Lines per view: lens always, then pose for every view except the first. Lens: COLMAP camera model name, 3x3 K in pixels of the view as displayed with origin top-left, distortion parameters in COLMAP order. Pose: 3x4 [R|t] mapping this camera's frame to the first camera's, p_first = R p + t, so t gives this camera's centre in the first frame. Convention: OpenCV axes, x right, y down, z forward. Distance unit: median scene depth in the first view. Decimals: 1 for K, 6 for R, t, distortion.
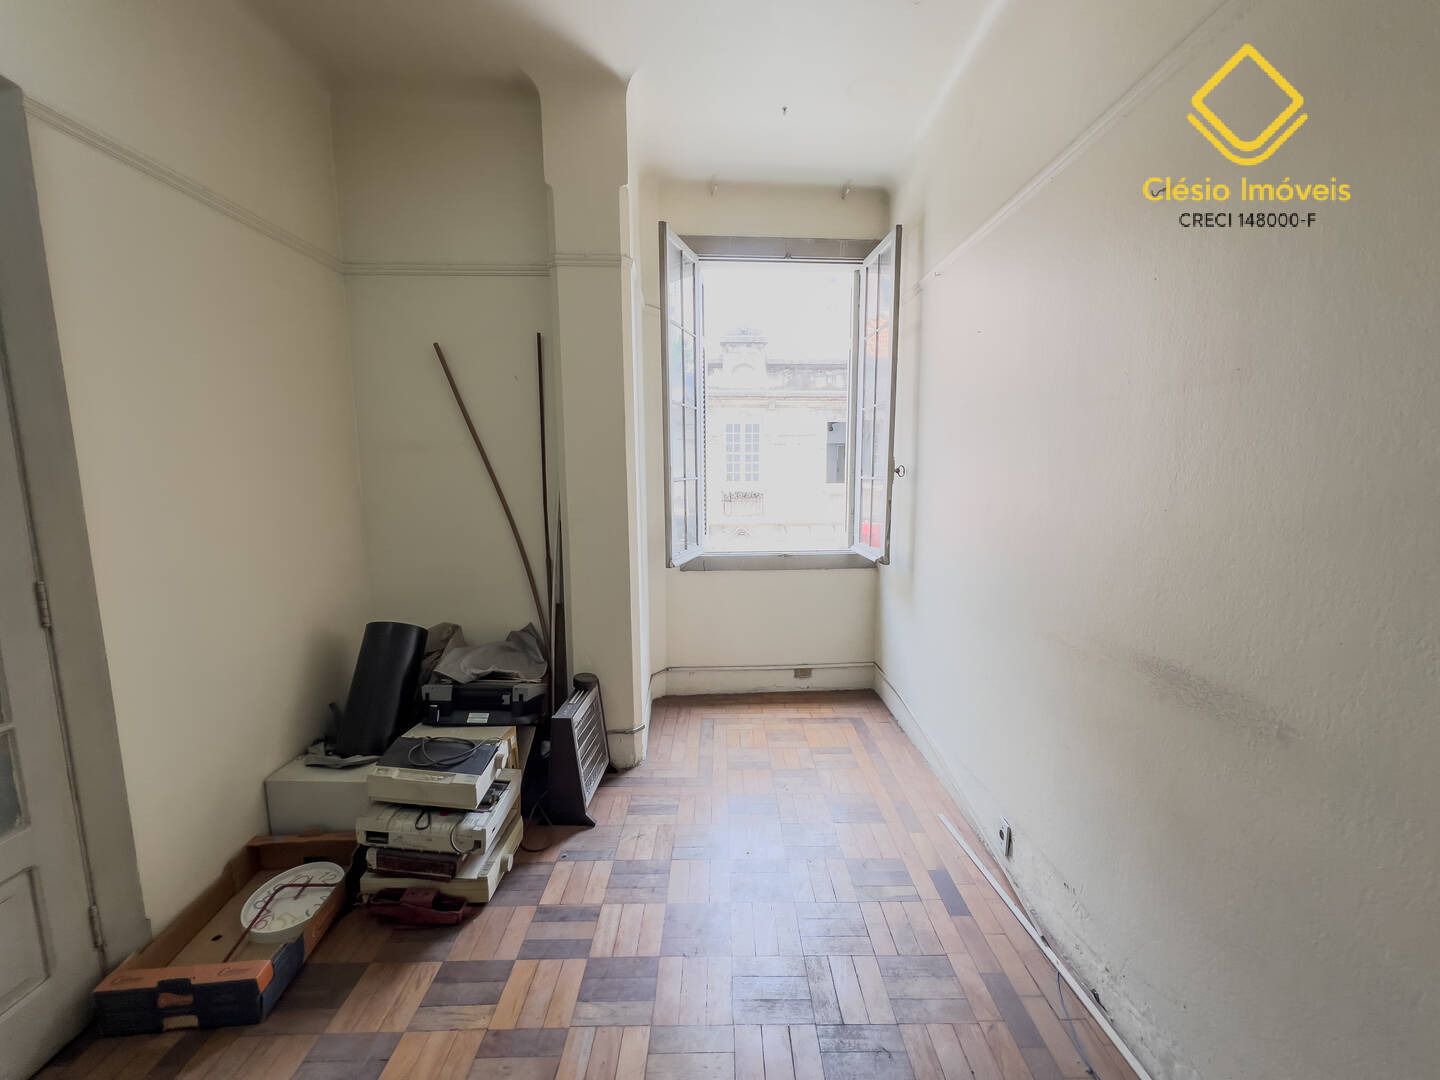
lens RADIAL K [[574.7, 0, 722.9], [0, 574.7, 544.0], [0, 0, 1]] dist [-0.001079, 0.000048]
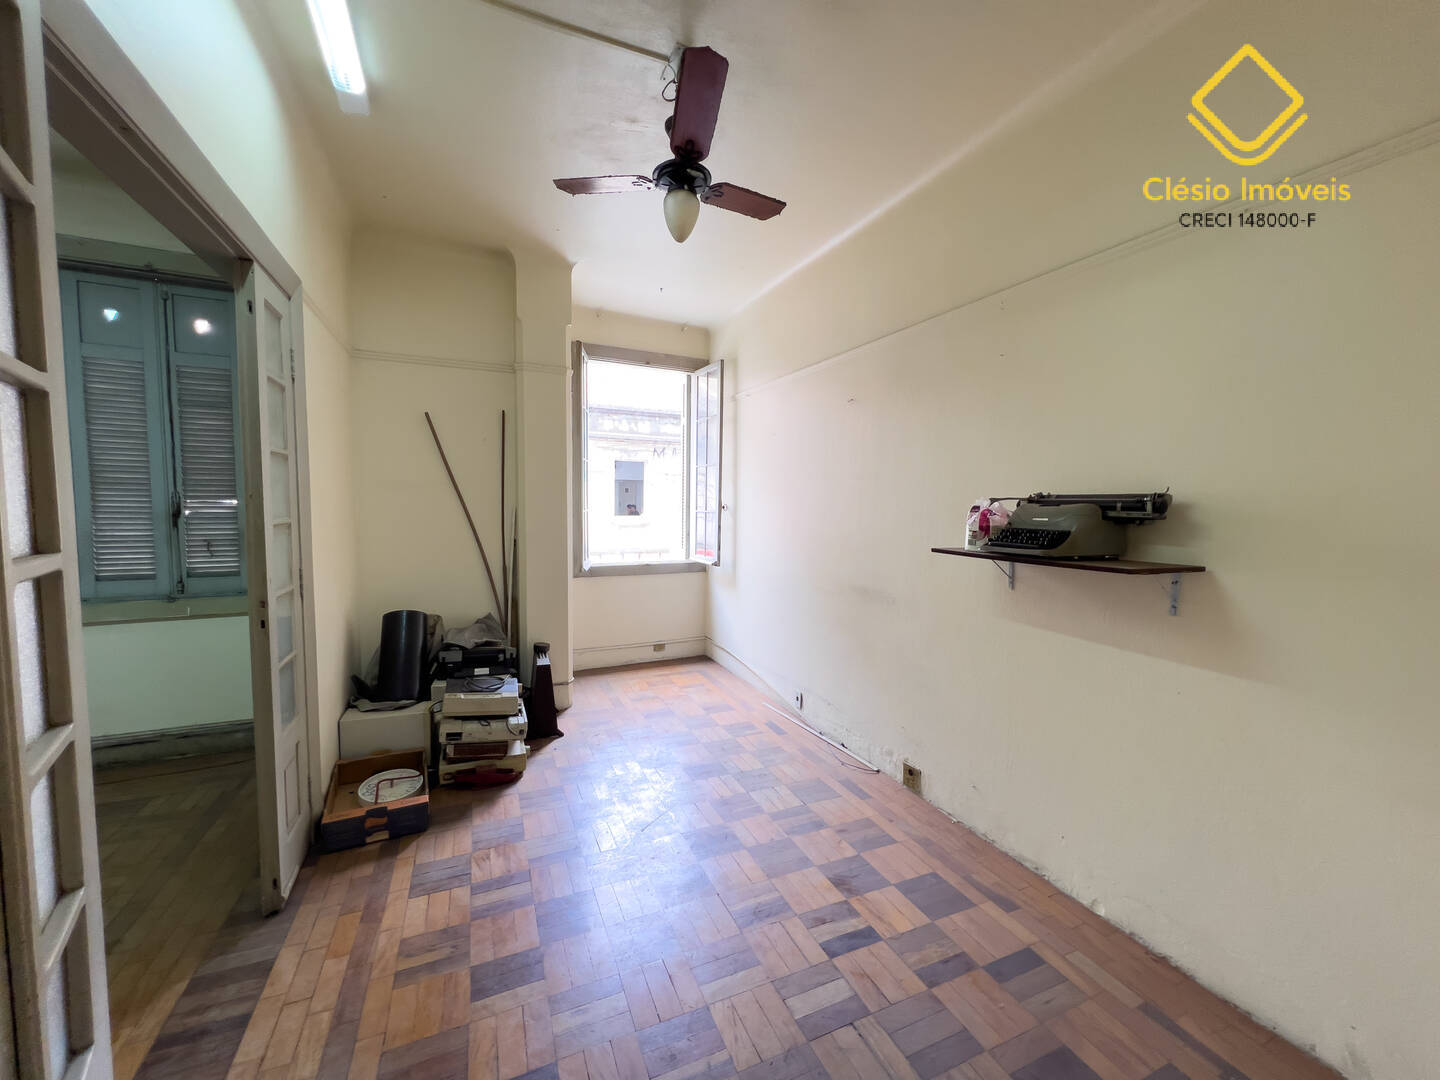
lens RADIAL K [[574.7, 0, 722.1], [0, 574.7, 546.3], [0, 0, 1]] dist [-0.001079, 0.000048]
pose [[0.919725, -0.012015, 0.392380, -0.329264], [0.032730, 0.998398, -0.046146, 0.054298], [-0.391198, 0.055284, 0.918645, -0.461487]]
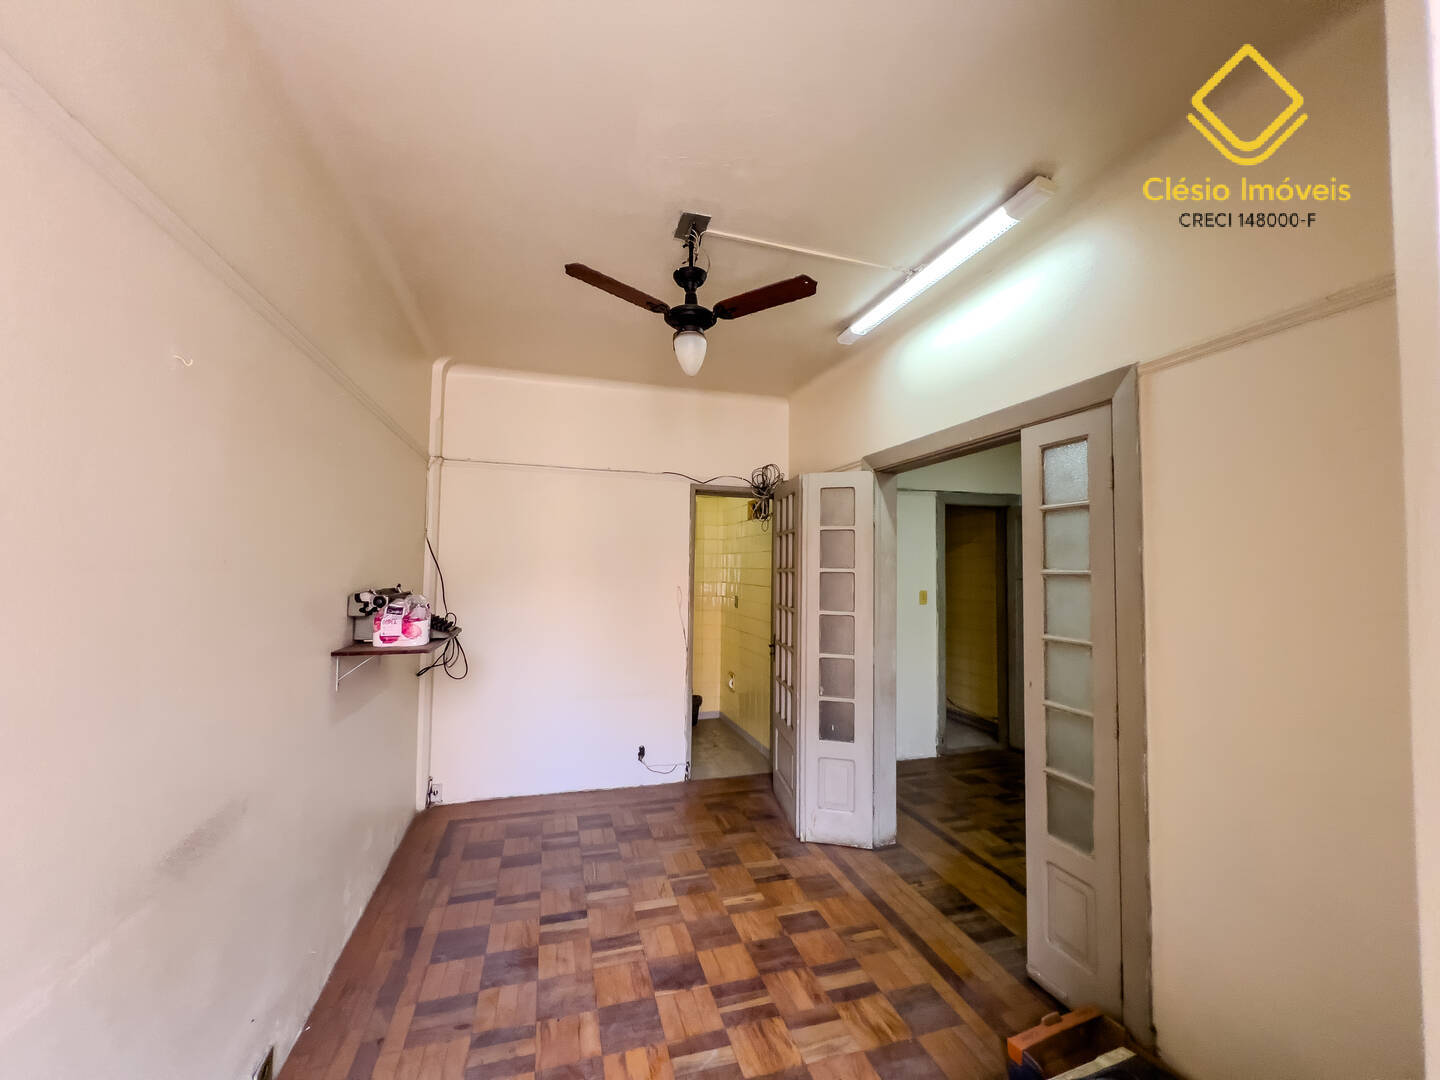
lens RADIAL K [[574.7, 0, 722.8], [0, 574.7, 541.5], [0, 0, 1]] dist [-0.001079, 0.000048]
pose [[-0.958080, -0.017890, -0.285941, 0.068647], [-0.042758, 0.995799, 0.080966, -0.185339], [0.283291, 0.089798, -0.954821, 0.928683]]
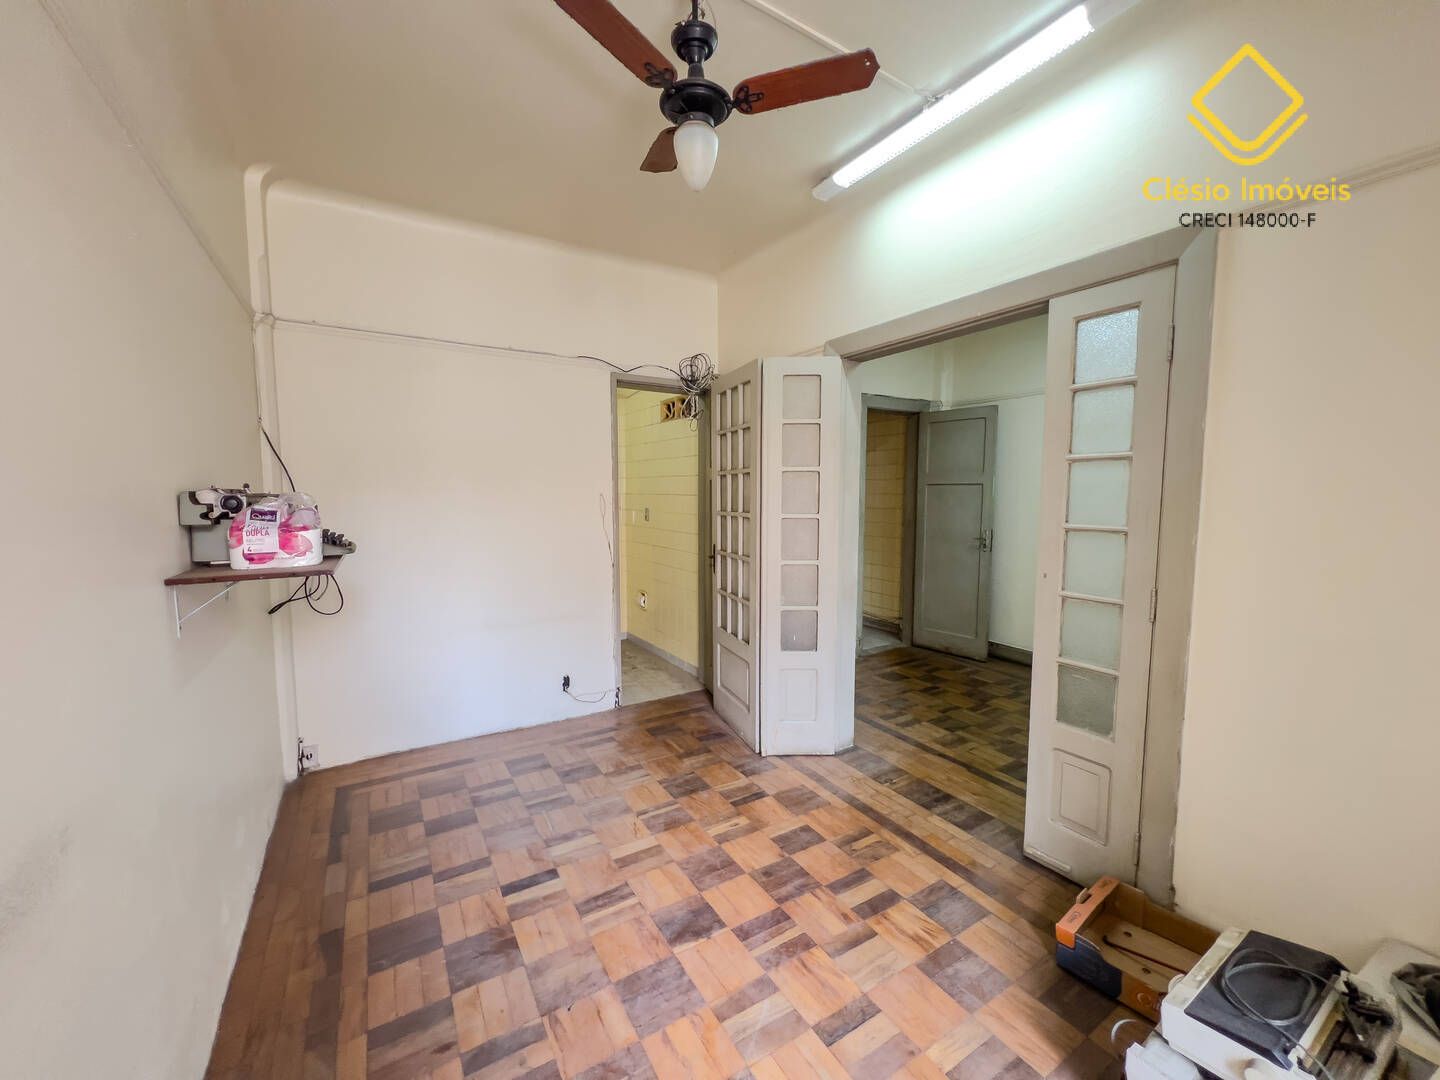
lens RADIAL K [[574.7, 0, 722.4], [0, 574.7, 541.4], [0, 0, 1]] dist [-0.001079, 0.000048]
pose [[-0.854555, 0.053327, -0.516616, 0.183956], [-0.060883, 0.977570, 0.201618, -0.117835], [0.515780, 0.203747, -0.832141, 0.721118]]
